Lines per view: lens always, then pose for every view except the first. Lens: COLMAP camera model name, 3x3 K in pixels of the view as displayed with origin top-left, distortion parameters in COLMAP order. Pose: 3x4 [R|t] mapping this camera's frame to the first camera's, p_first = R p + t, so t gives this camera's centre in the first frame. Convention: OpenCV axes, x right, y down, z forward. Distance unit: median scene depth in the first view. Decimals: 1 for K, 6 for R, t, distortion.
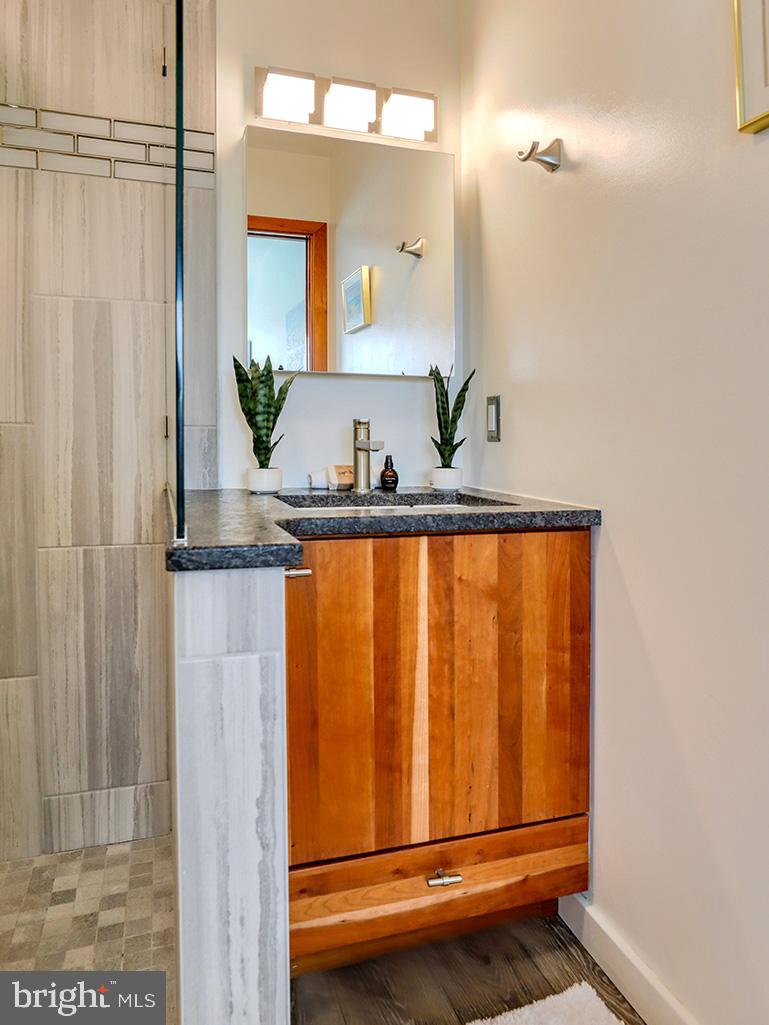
lens RADIAL K [[749.2, 0, 385.3], [0, 749.2, 431.4], [0, 0, 1]] dist [-0.005229, 0.006107]
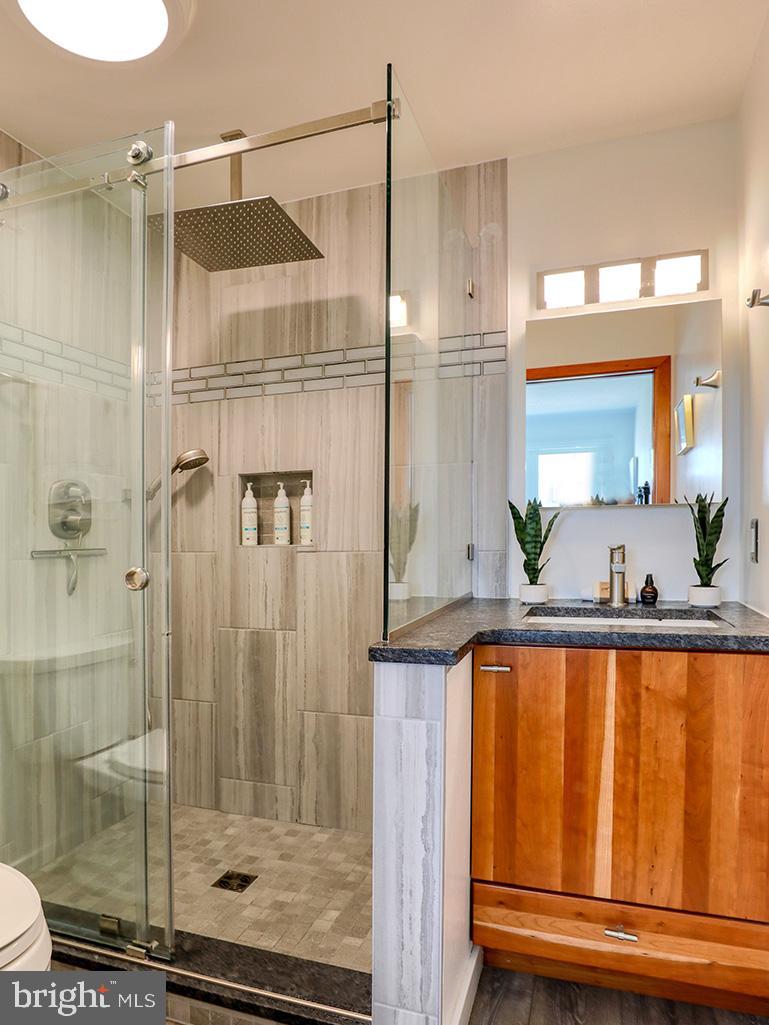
lens RADIAL K [[636.4, 0, 384.5], [0, 636.4, 512.5], [0, 0, 1]] dist [-0.003048, 0.002176]
pose [[0.813156, -0.037410, -0.580842, 0.366590], [0.021533, 0.999183, -0.034208, -0.058042], [0.581647, 0.015309, 0.813297, -0.074015]]
